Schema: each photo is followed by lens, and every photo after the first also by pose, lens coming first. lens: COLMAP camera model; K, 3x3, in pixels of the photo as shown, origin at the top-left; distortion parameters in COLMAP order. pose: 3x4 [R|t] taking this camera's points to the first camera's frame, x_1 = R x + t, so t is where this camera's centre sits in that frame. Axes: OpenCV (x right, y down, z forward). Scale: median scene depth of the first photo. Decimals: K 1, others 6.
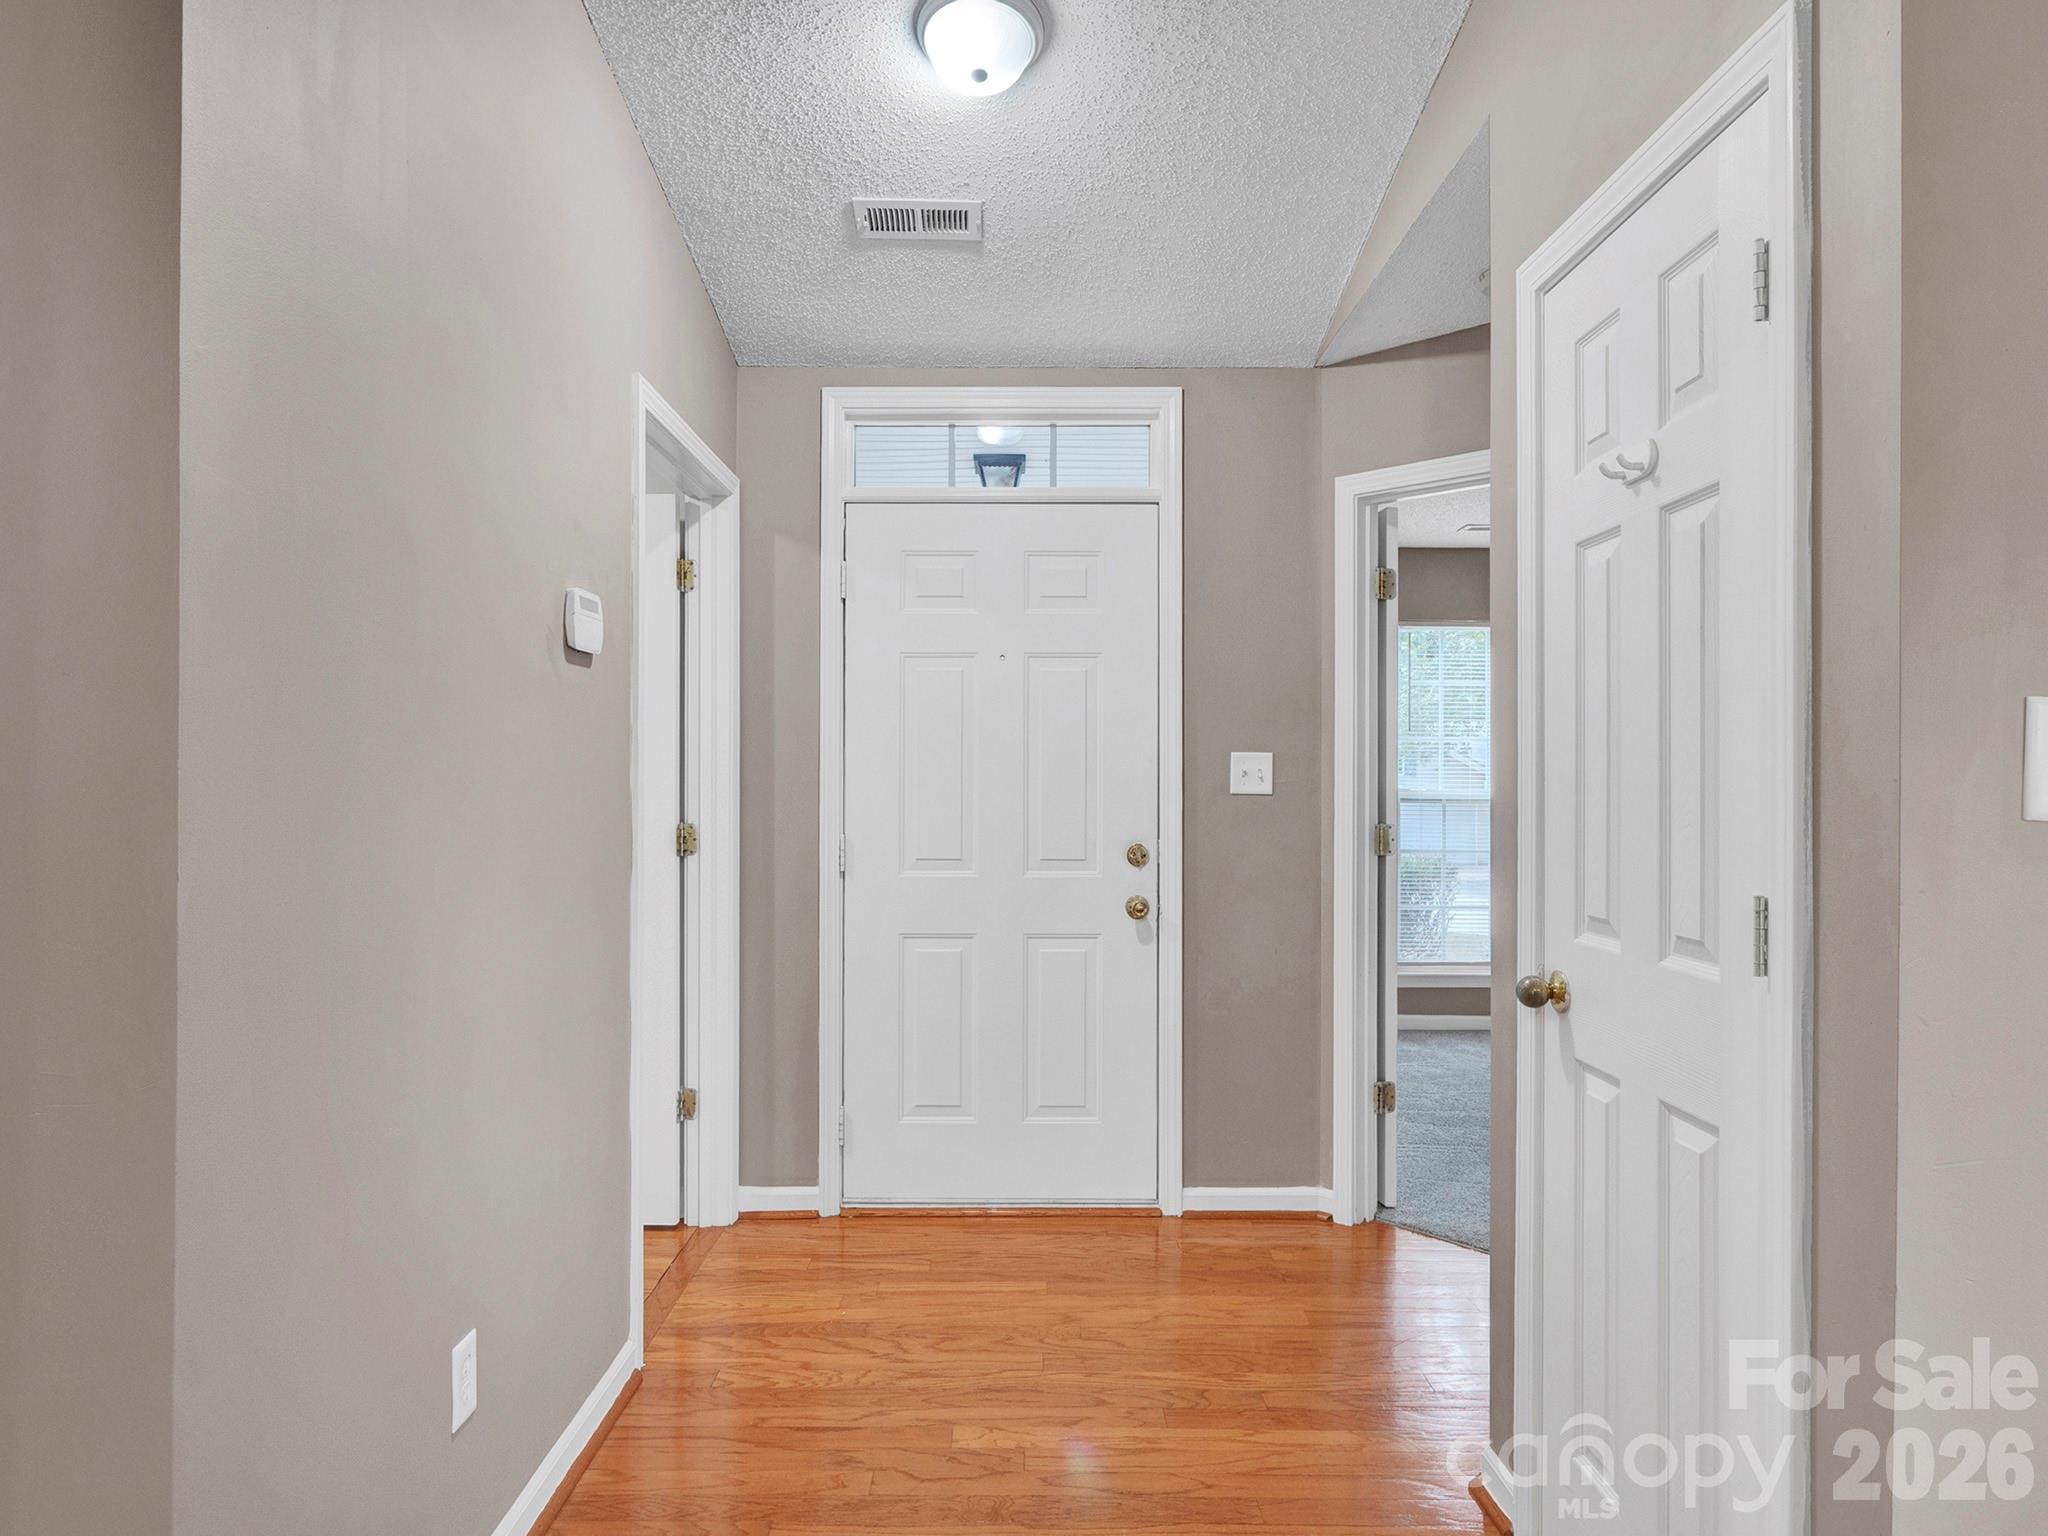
lens RADIAL K [[1272.8, 0, 1024.0], [0, 1272.8, 768.0], [0, 0, 1]] dist [-0.043070, -0.001787]
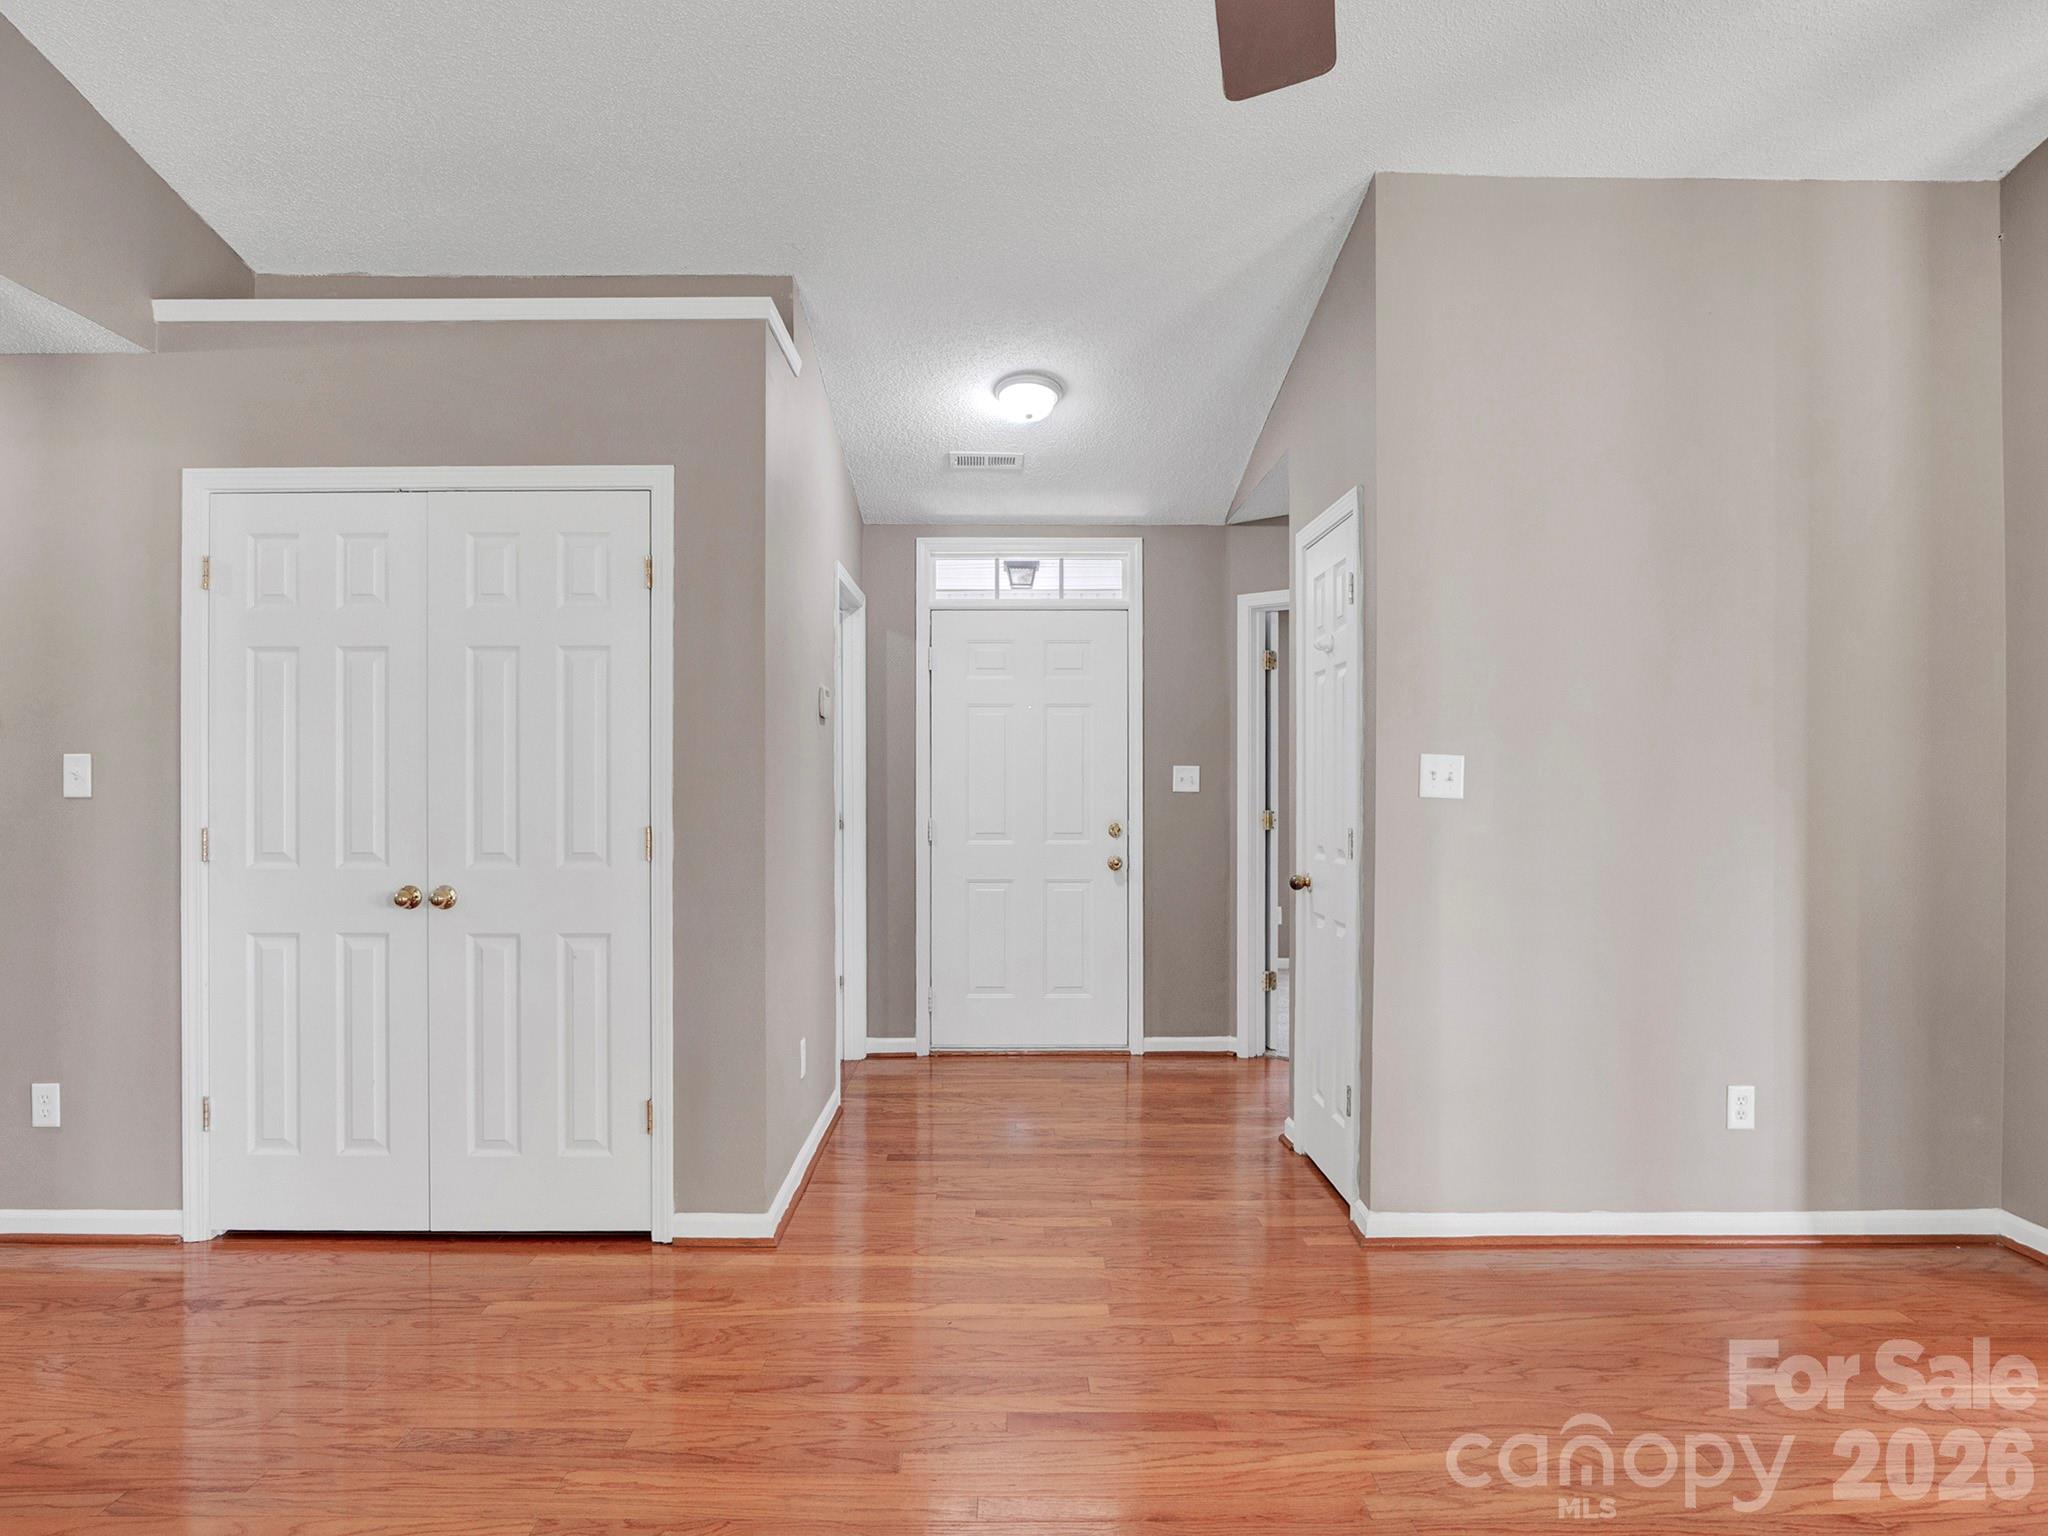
lens RADIAL K [[1237.4, 0, 982.1], [0, 1237.4, 767.7], [0, 0, 1]] dist [-0.004332, -0.000838]
pose [[0.999630, -0.002127, -0.027111, -0.036070], [0.002052, 0.999994, -0.002804, -0.006313], [0.027117, 0.002748, 0.999628, -0.571243]]
